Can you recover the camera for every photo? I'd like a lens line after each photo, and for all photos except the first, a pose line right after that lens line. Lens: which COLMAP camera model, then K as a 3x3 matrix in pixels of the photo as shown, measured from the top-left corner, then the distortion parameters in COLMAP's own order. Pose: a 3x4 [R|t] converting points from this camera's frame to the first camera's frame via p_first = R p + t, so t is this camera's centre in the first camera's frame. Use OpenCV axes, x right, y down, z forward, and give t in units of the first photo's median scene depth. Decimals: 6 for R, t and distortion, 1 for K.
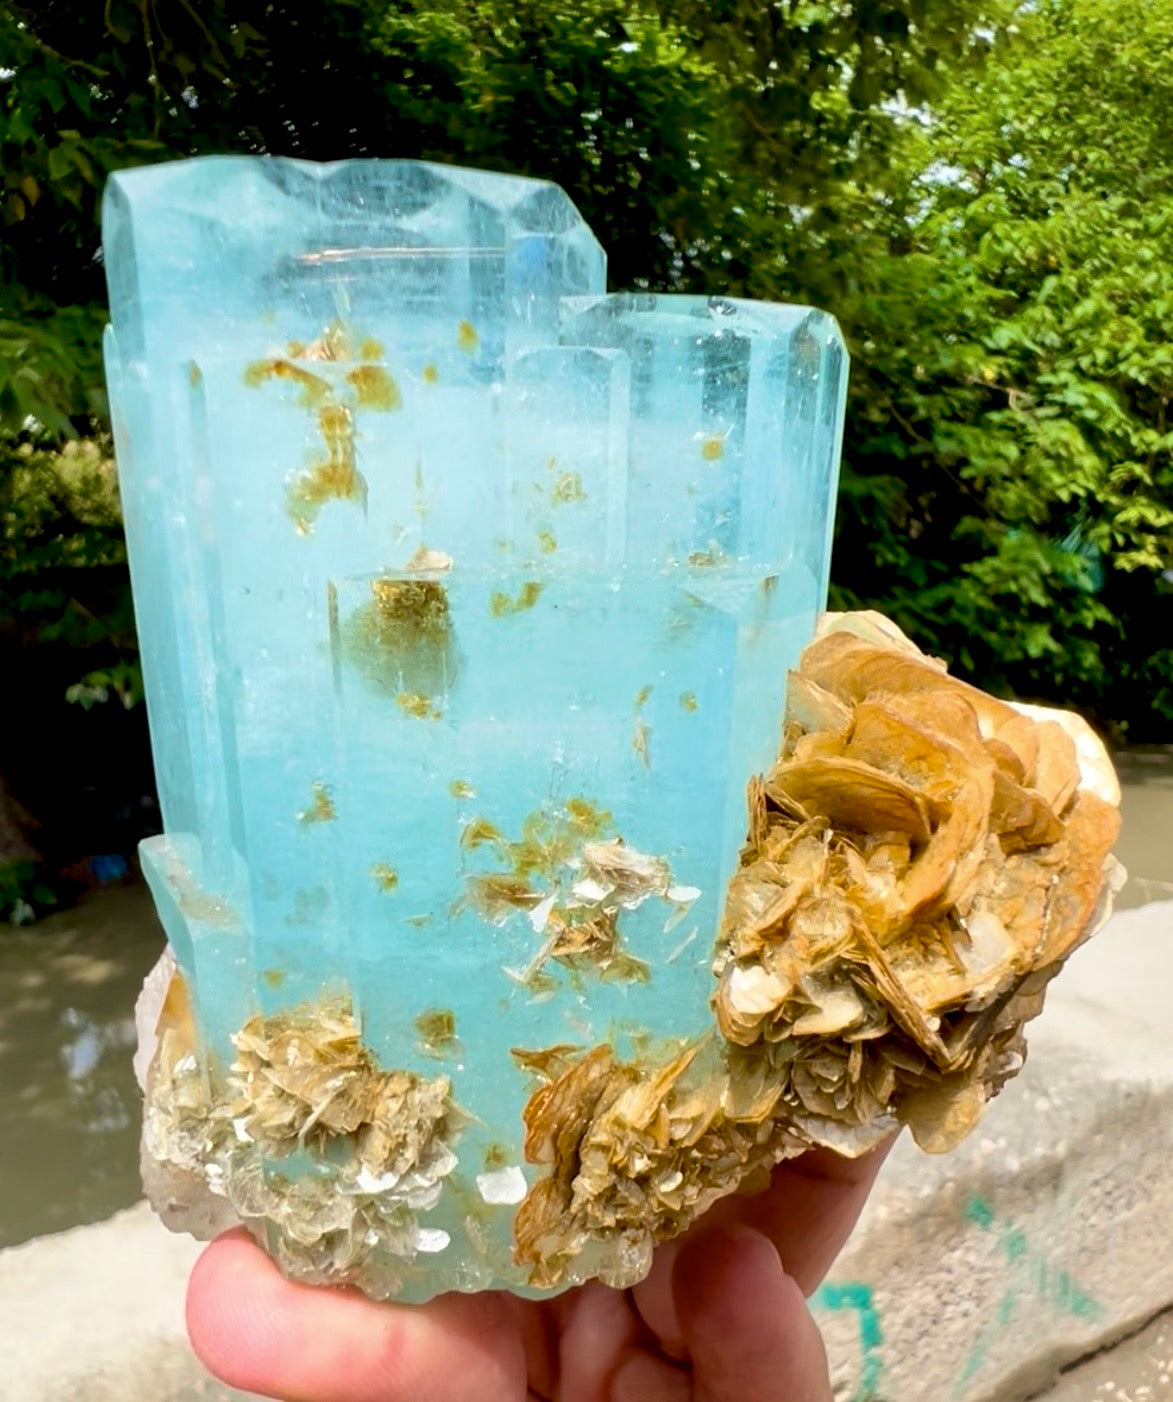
lens RADIAL K [[1047.2, 0, 579.2], [0, 1047.2, 800.9], [0, 0, 1]] dist [-0.001548, 0.002078]
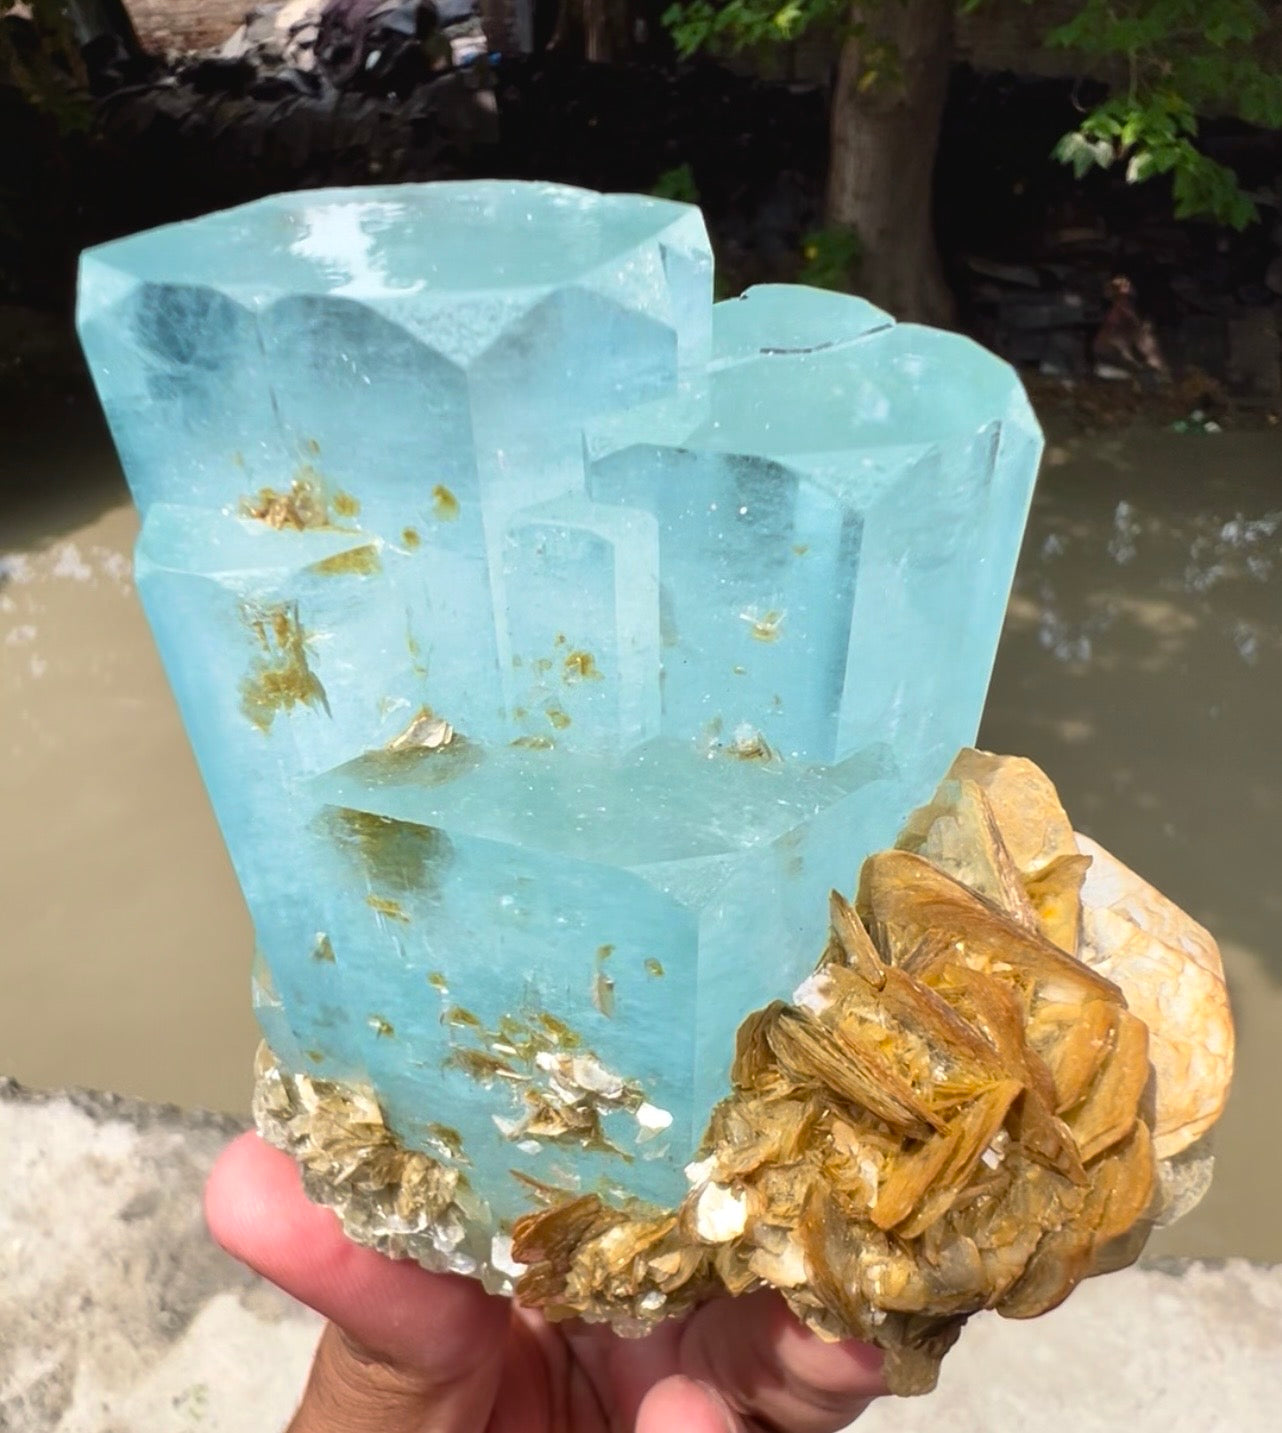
lens RADIAL K [[1071.9, 0, 647.5], [0, 1071.9, 851.8], [0, 0, 1]] dist [-0.004253, 0.000295]
pose [[0.938706, 0.201379, -0.279782, 0.312942], [-0.081950, 0.918719, 0.386314, -0.502058], [0.334837, -0.339708, 0.878910, 0.215796]]
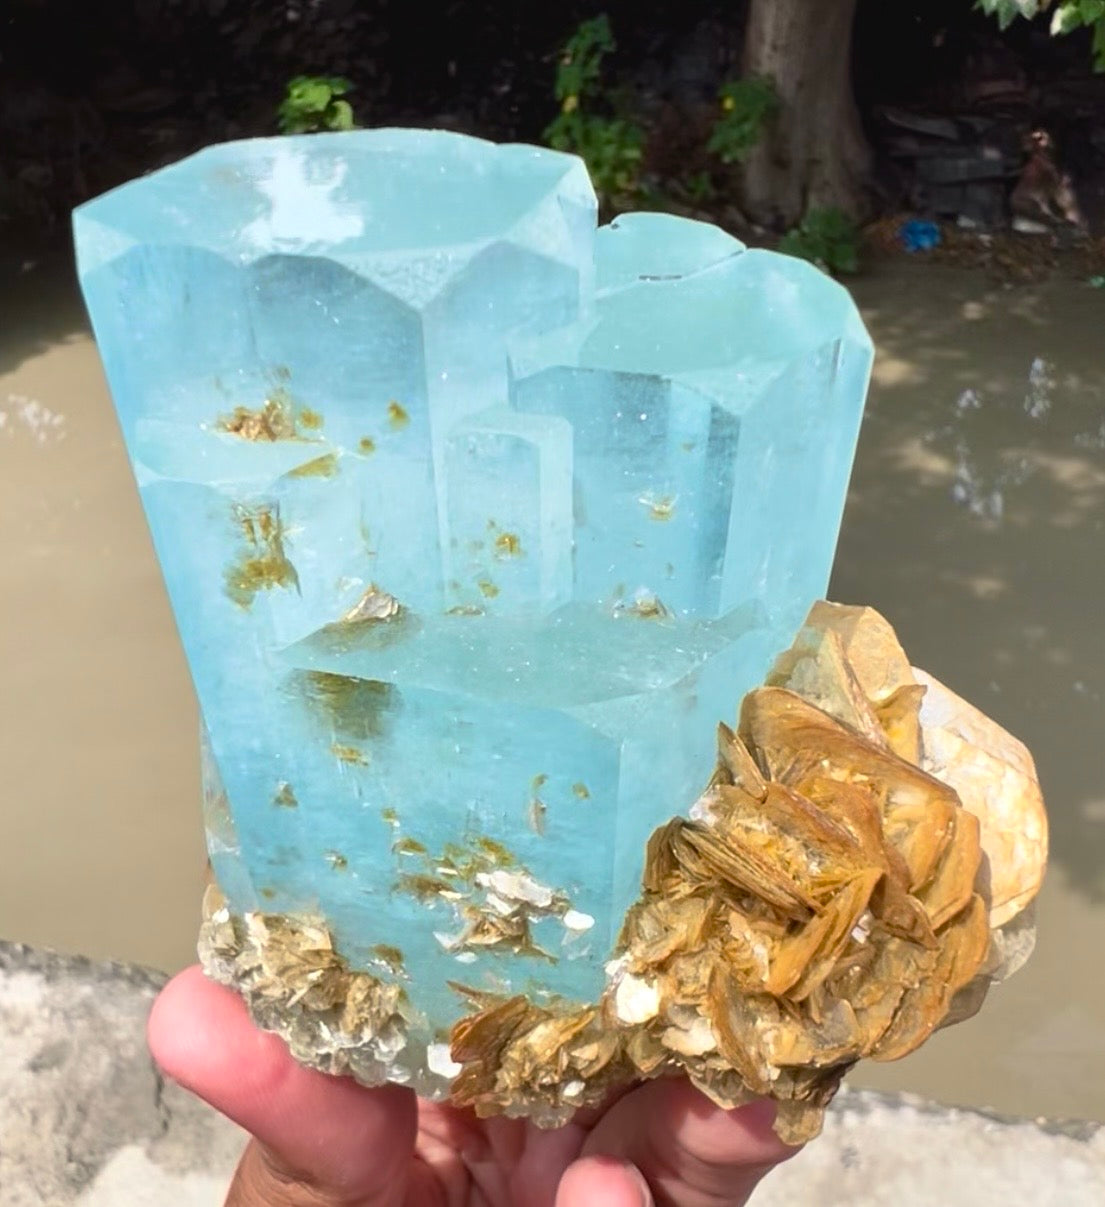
lens RADIAL K [[1065.0, 0, 549.0], [0, 1065.0, 709.3], [0, 0, 1]] dist [0.006172, -0.006164]
pose [[0.963042, 0.155992, -0.219583, 0.281513], [-0.063438, 0.923654, 0.377940, -0.548628], [0.261774, -0.350042, 0.899414, 0.030102]]
